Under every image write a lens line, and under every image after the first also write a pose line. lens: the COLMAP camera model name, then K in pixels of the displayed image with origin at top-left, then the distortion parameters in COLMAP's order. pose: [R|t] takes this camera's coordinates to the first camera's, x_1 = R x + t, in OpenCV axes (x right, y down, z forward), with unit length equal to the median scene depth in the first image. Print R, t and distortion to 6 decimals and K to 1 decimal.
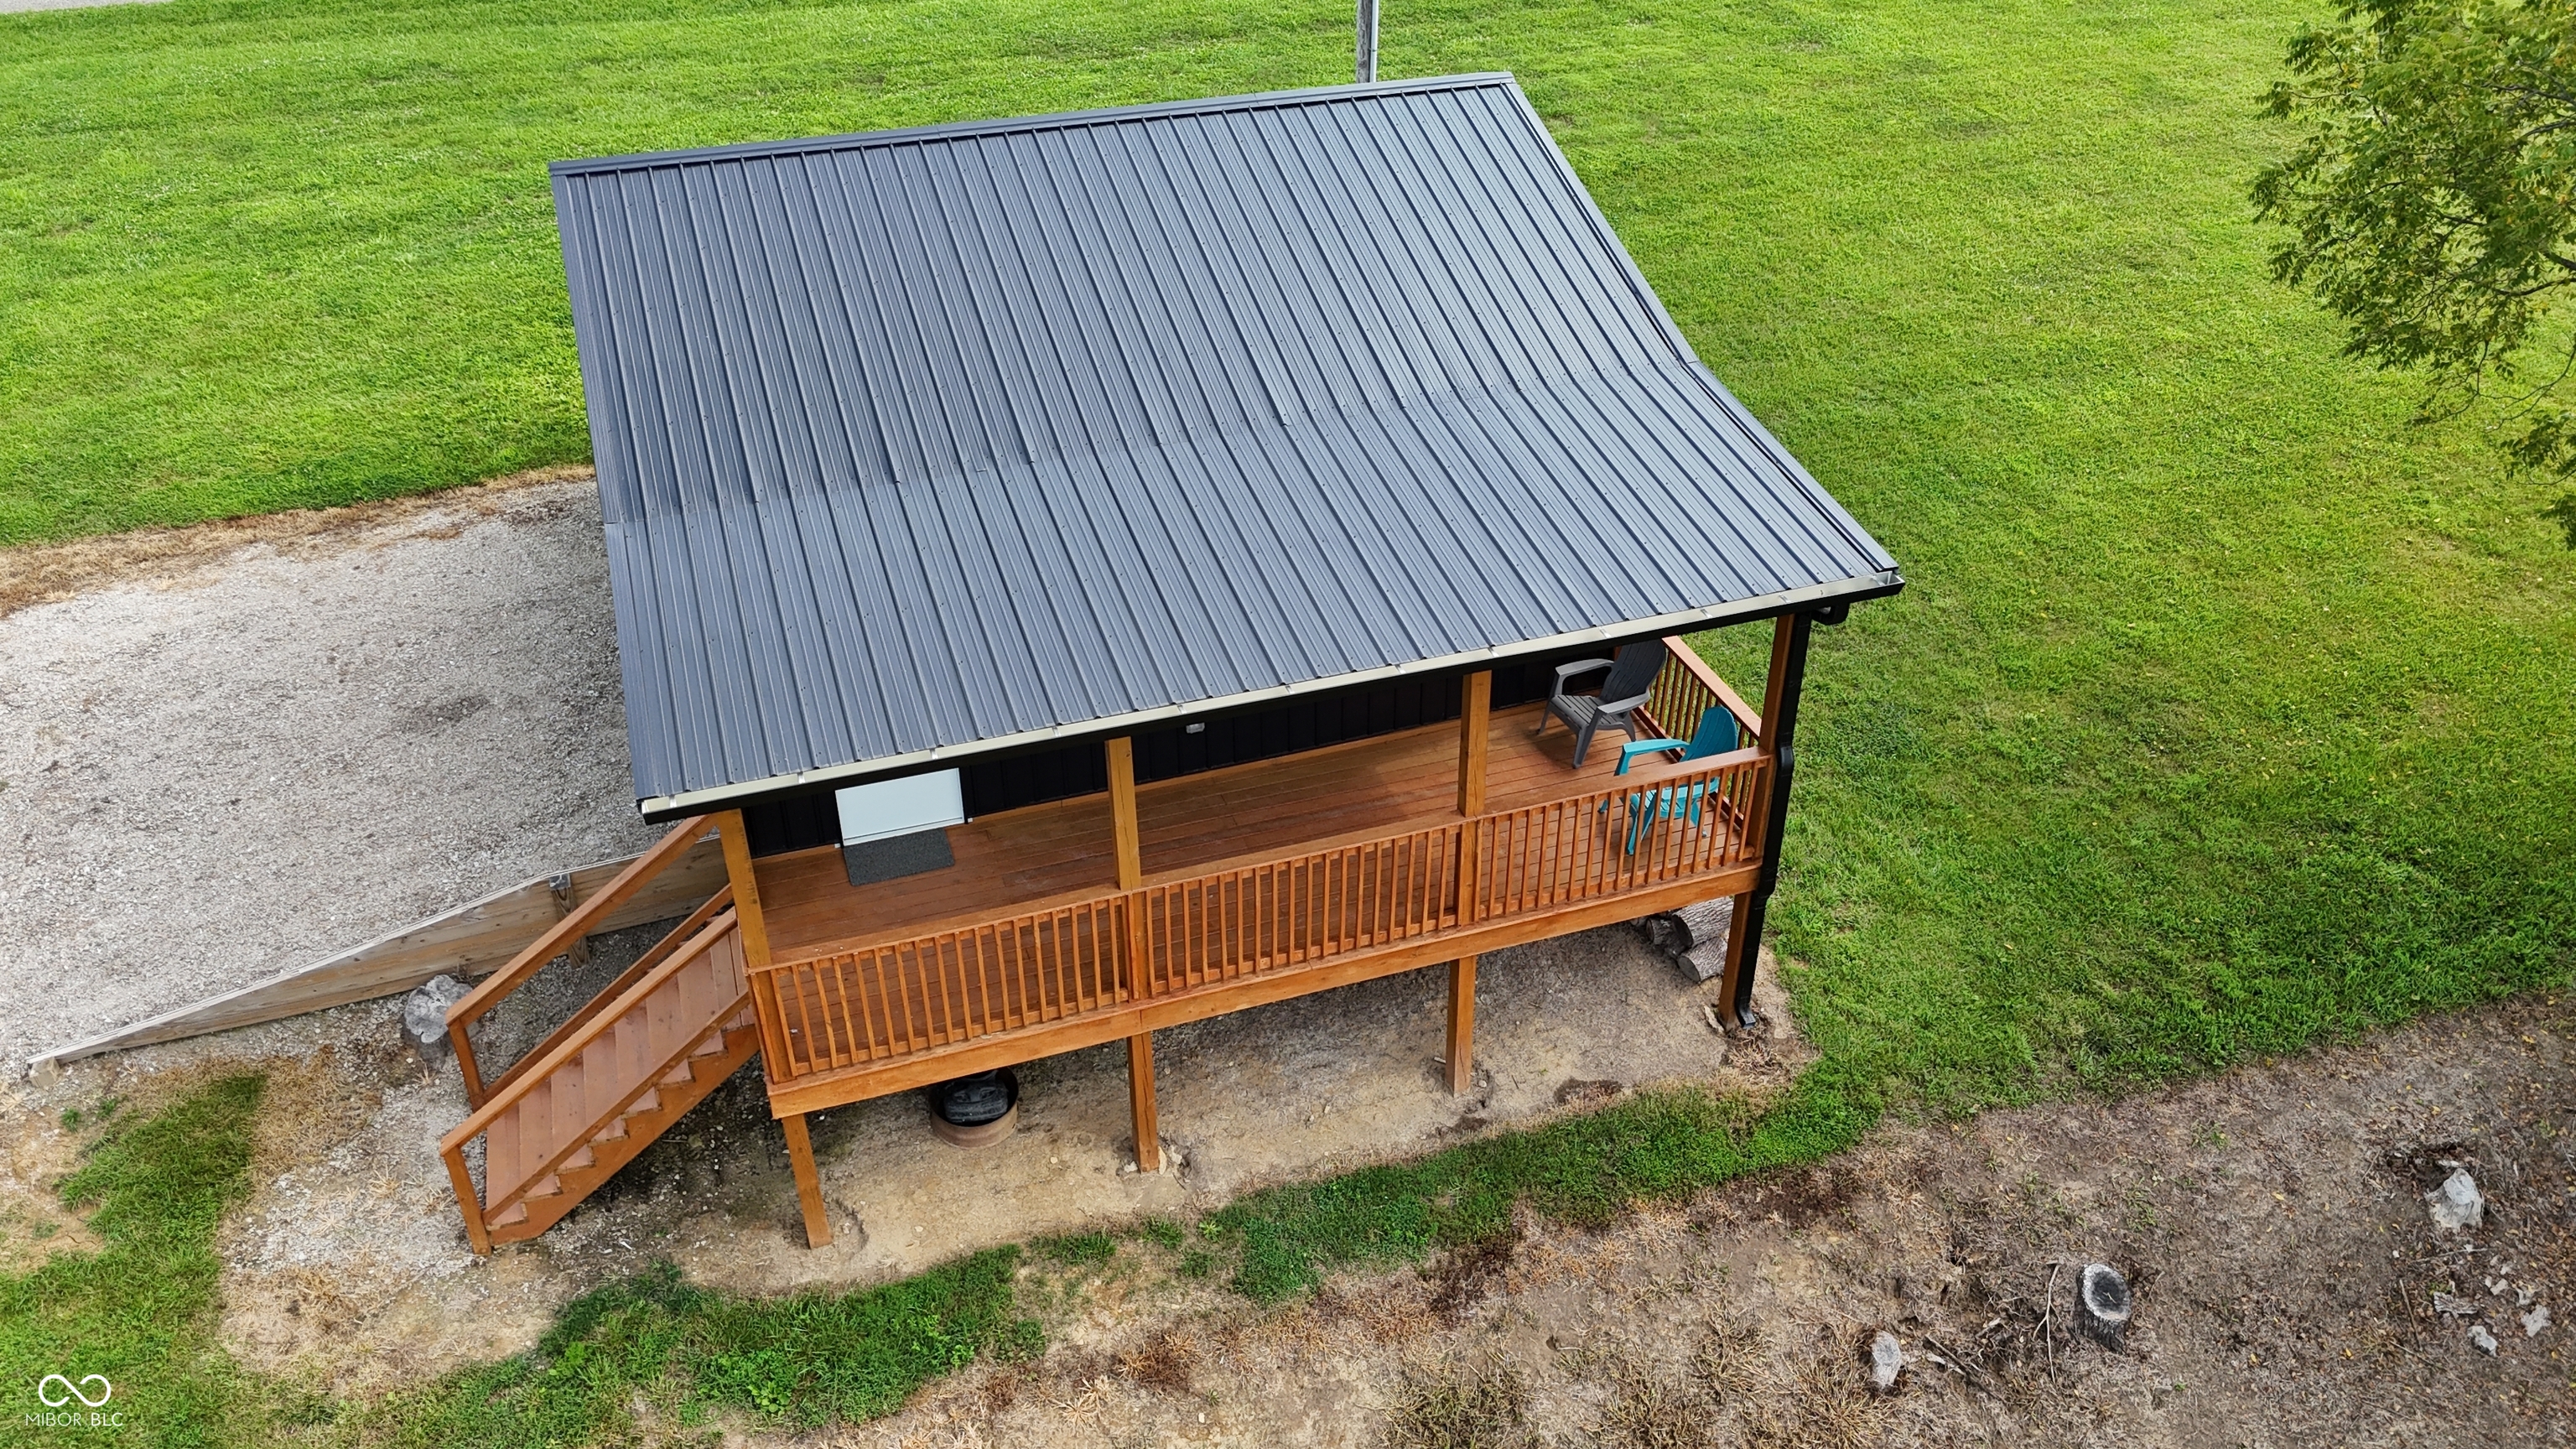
lens RADIAL K [[1902.9, 0, 1288.0], [0, 1902.9, 724.5], [0, 0, 1]] dist [0.070197, -0.056424]
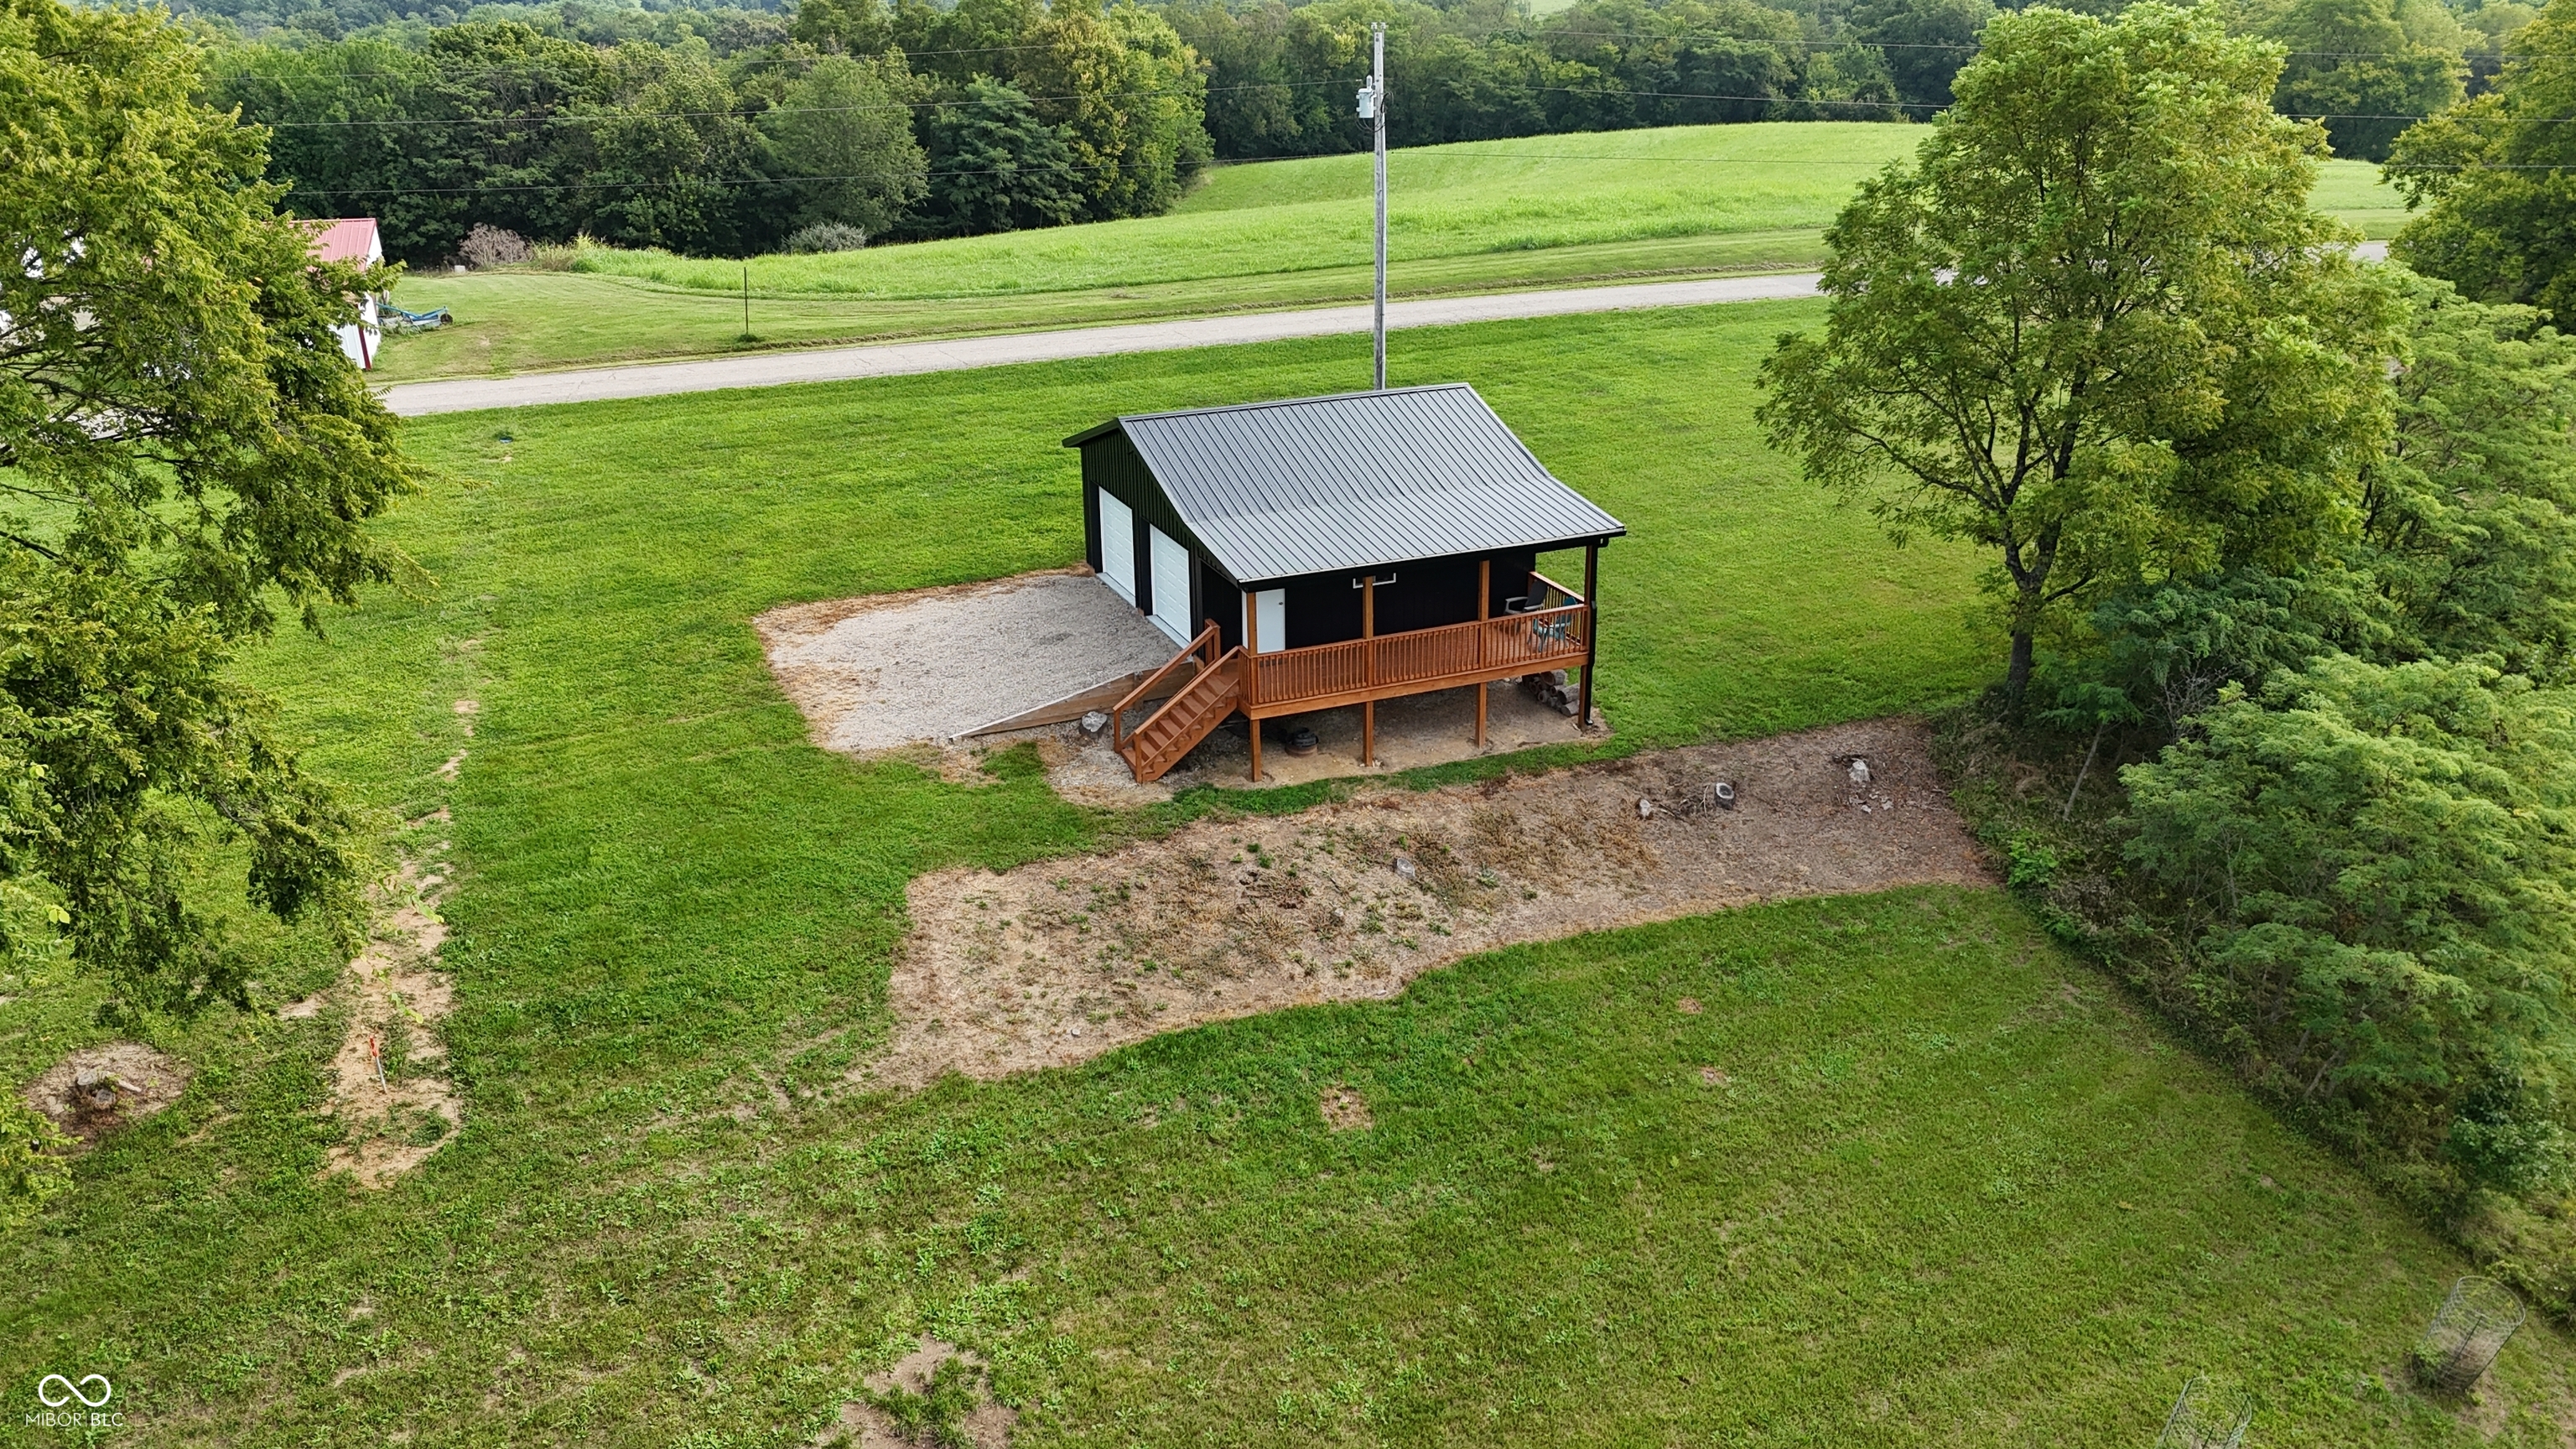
lens RADIAL K [[1894.2, 0, 1288.0], [0, 1894.2, 724.5], [0, 0, 1]] dist [0.121519, -0.000738]
pose [[0.997025, -0.033727, 0.069309, -0.369424], [0.047301, 0.977686, -0.204678, 0.717270], [-0.060859, 0.207347, 0.976372, -1.591083]]
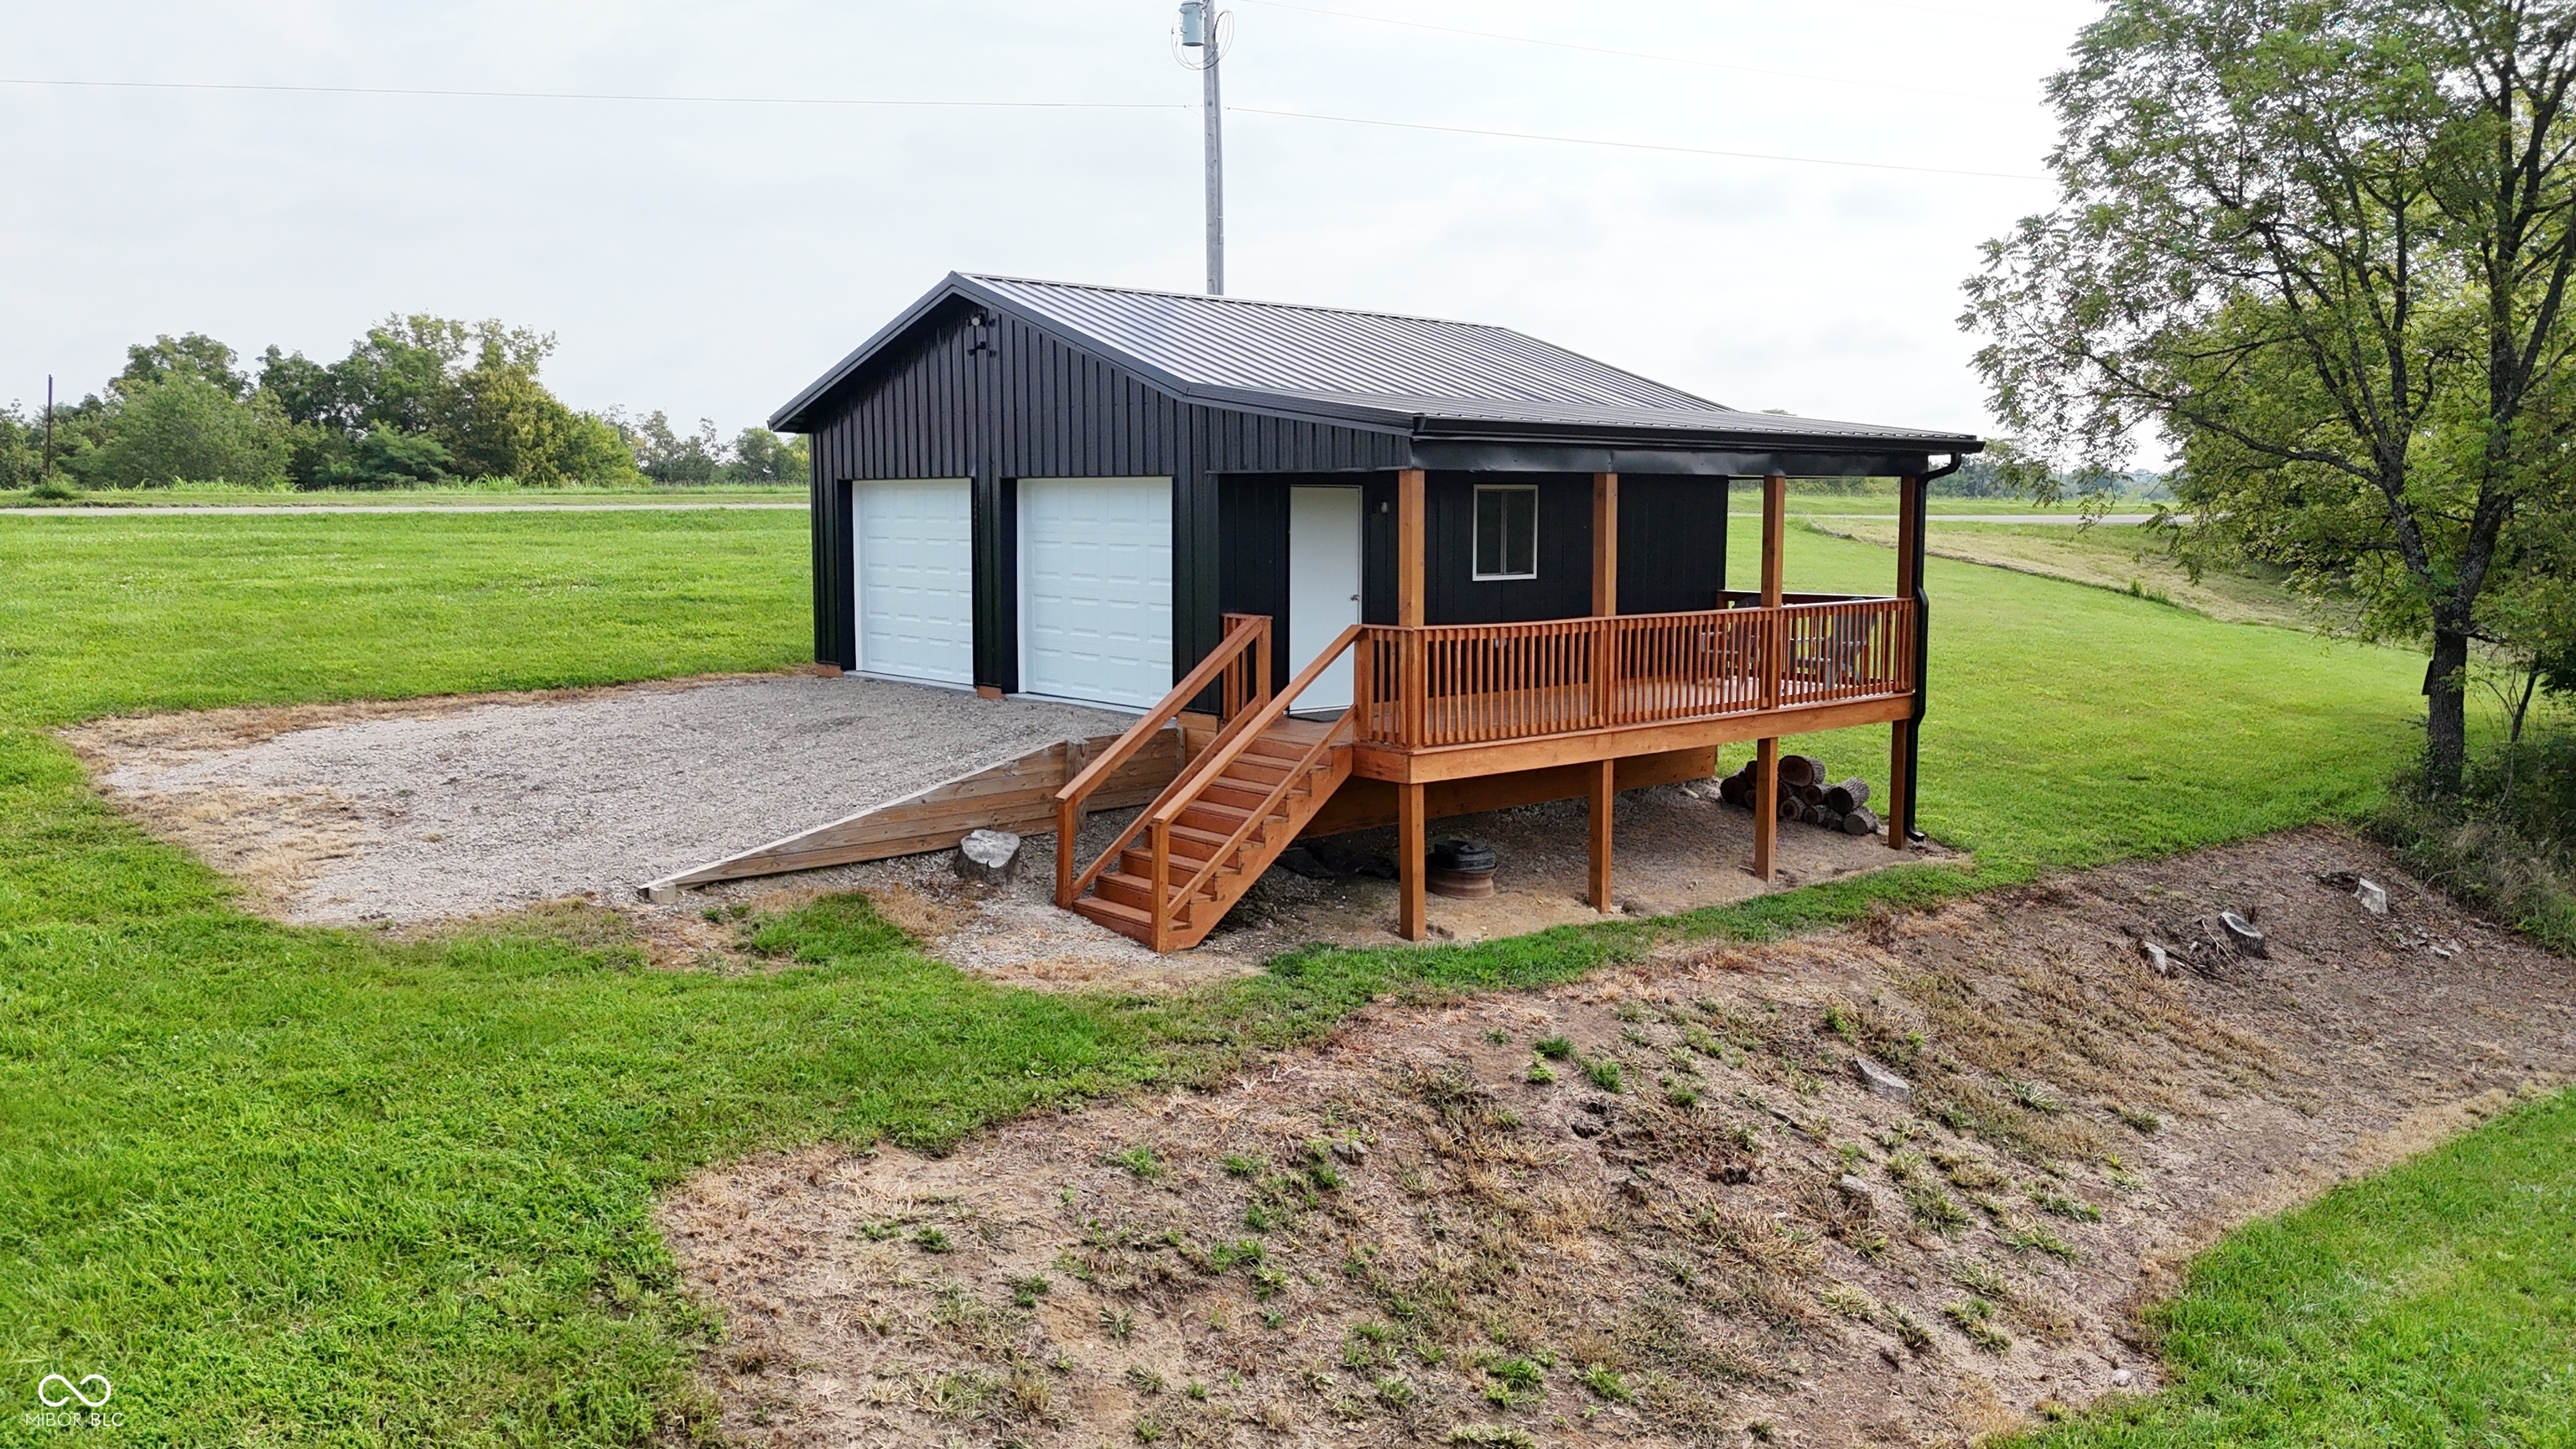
lens RADIAL K [[1902.9, 0, 1288.0], [0, 1902.9, 724.5], [0, 0, 1]] dist [0.070197, -0.056424]
pose [[0.924904, -0.038944, 0.378200, -0.717707], [0.206220, 0.887088, -0.412974, 0.590652], [-0.319414, 0.459954, 0.828503, 0.008393]]
